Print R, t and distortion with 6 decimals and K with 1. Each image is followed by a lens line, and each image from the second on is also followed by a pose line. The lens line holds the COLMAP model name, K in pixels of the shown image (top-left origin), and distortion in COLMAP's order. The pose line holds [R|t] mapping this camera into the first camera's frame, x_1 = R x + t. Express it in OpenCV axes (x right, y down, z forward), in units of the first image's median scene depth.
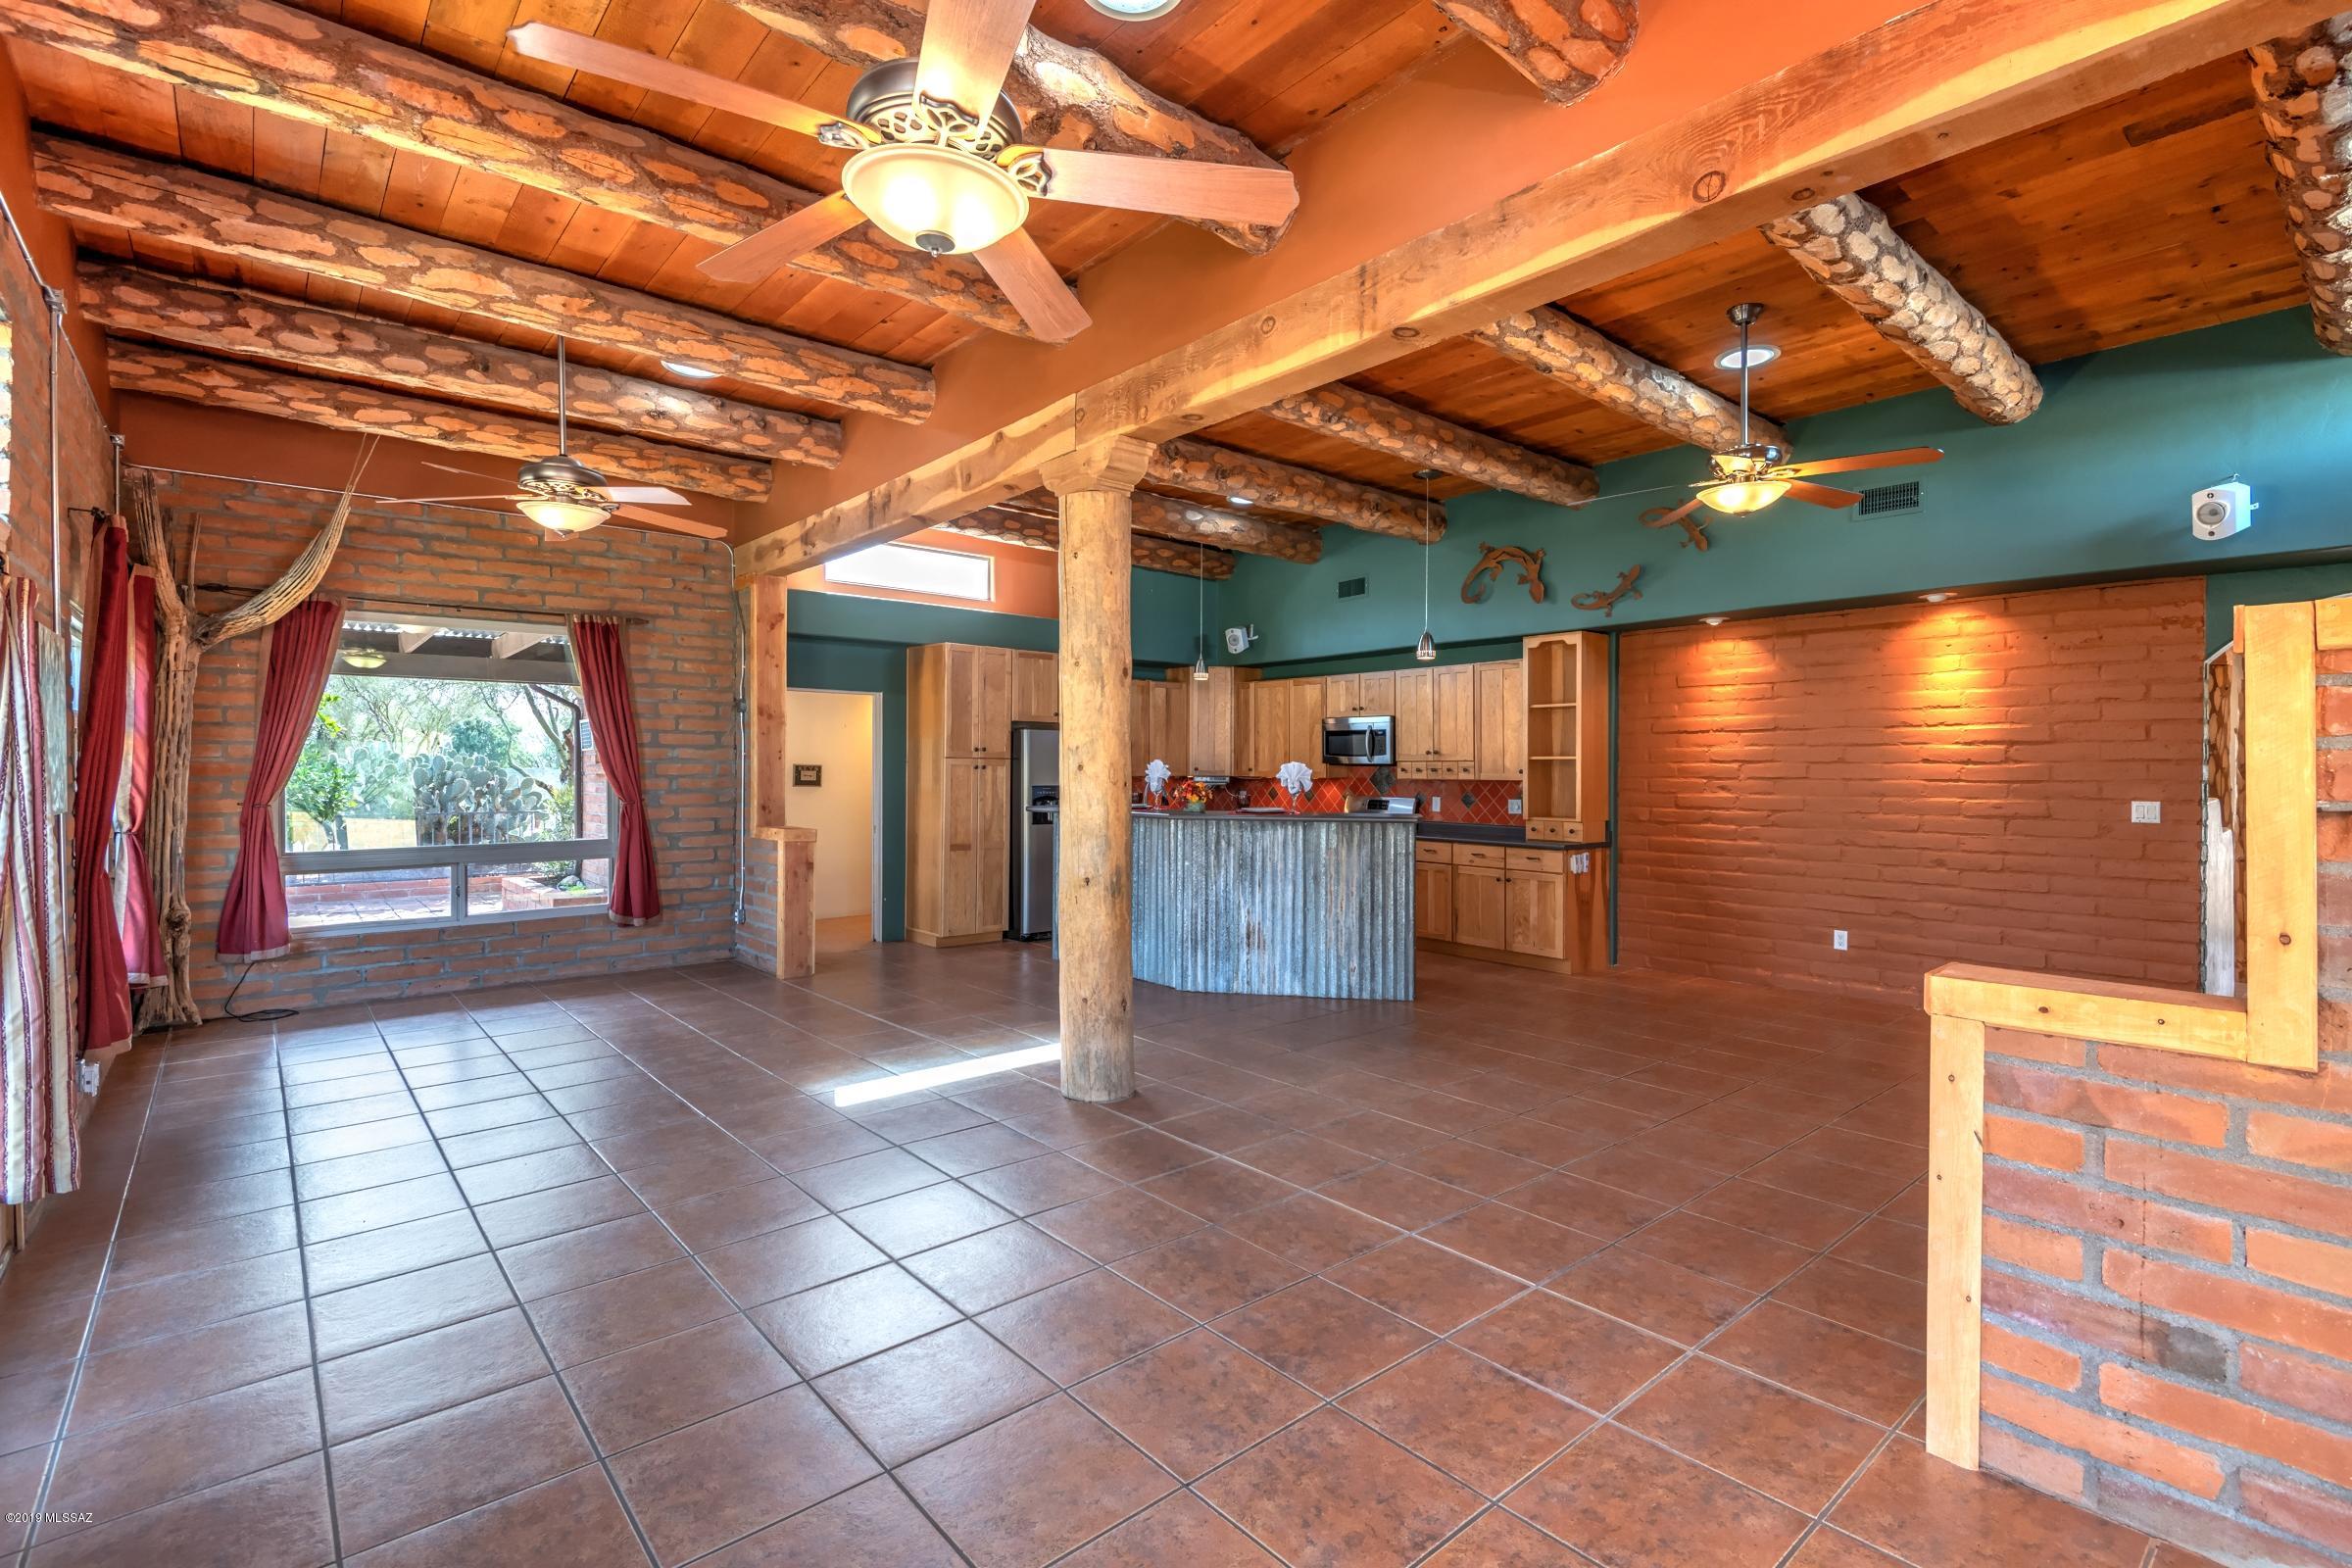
lens RADIAL K [[1067.1, 0, 1191.4], [0, 1067.1, 776.8], [0, 0, 1]] dist [0.045901, -0.028546]
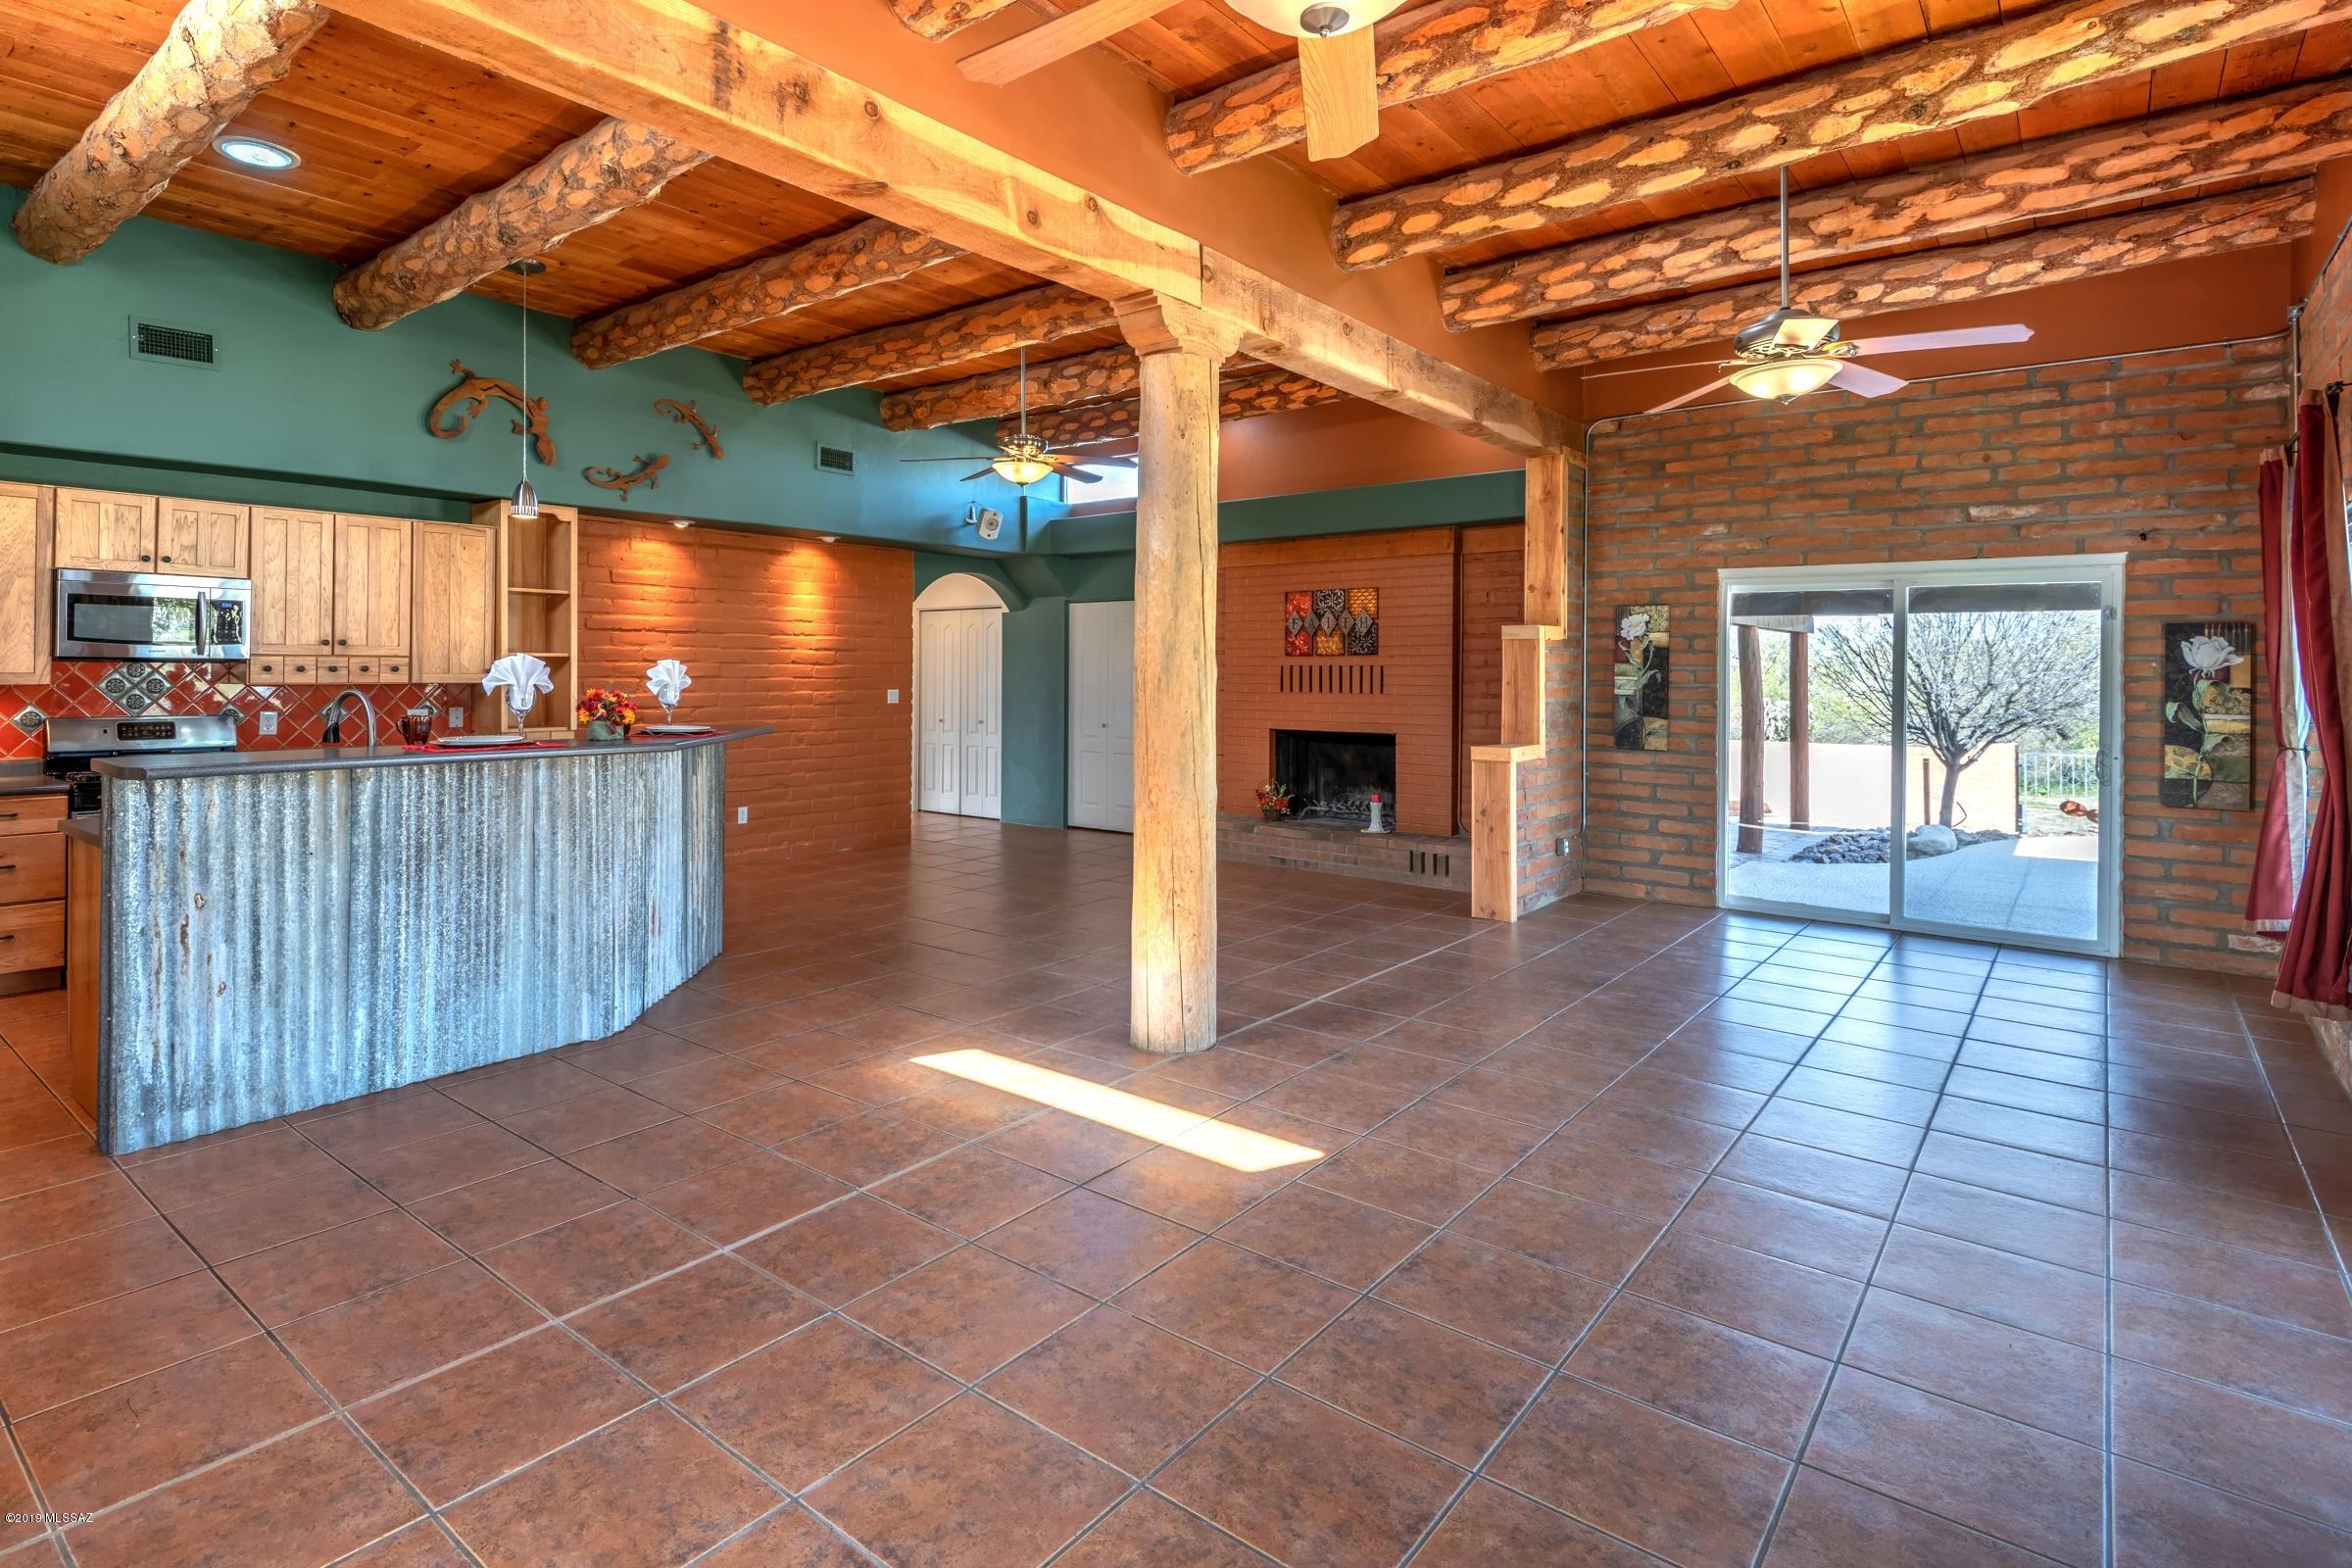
lens RADIAL K [[1042.1, 0, 1174.8], [0, 1042.1, 660.1], [0, 0, 1]] dist [0.001645, 0.000169]
pose [[-0.133422, 0.007112, 0.991034, -0.569184], [0.003453, 0.999972, -0.006711, -0.006849], [-0.991053, 0.002527, -0.133443, 0.682337]]
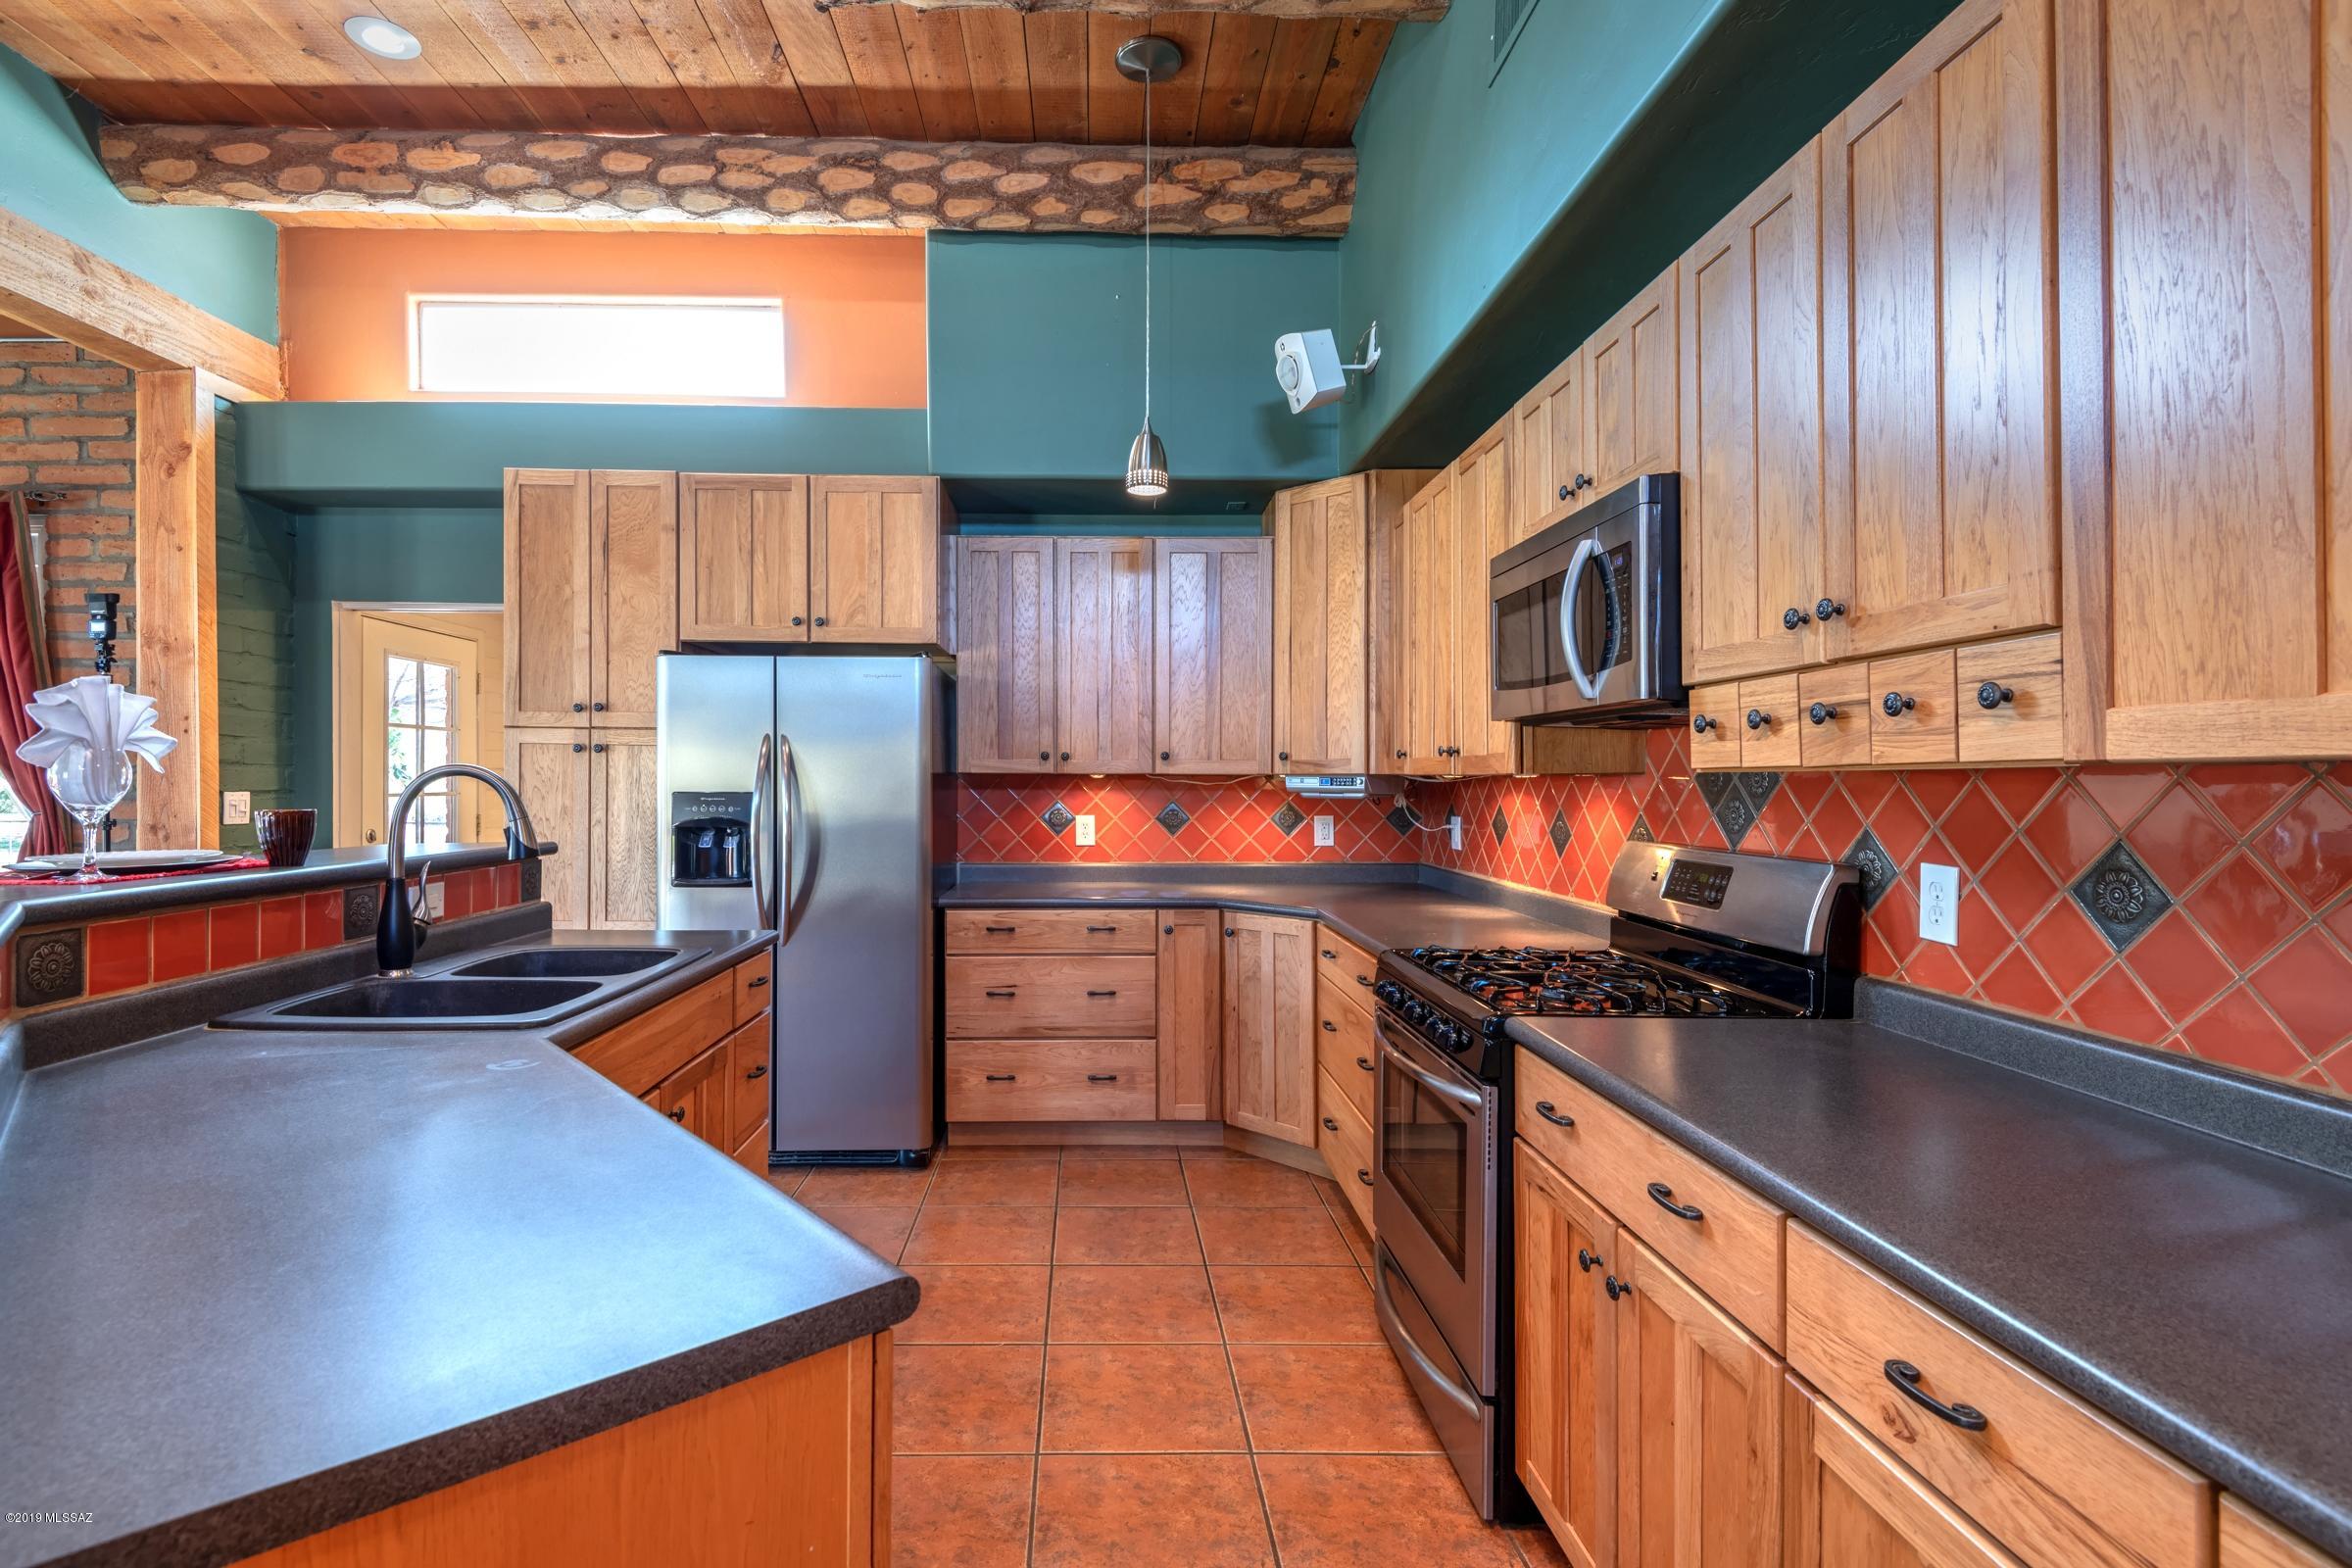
lens RADIAL K [[1067.1, 0, 1191.4], [0, 1067.1, 776.8], [0, 0, 1]] dist [0.045901, -0.028546]
pose [[0.755568, -0.004057, -0.655058, 0.314852], [-0.006403, 0.999887, -0.013577, 0.008403], [0.655039, 0.014453, 0.755457, 0.948607]]
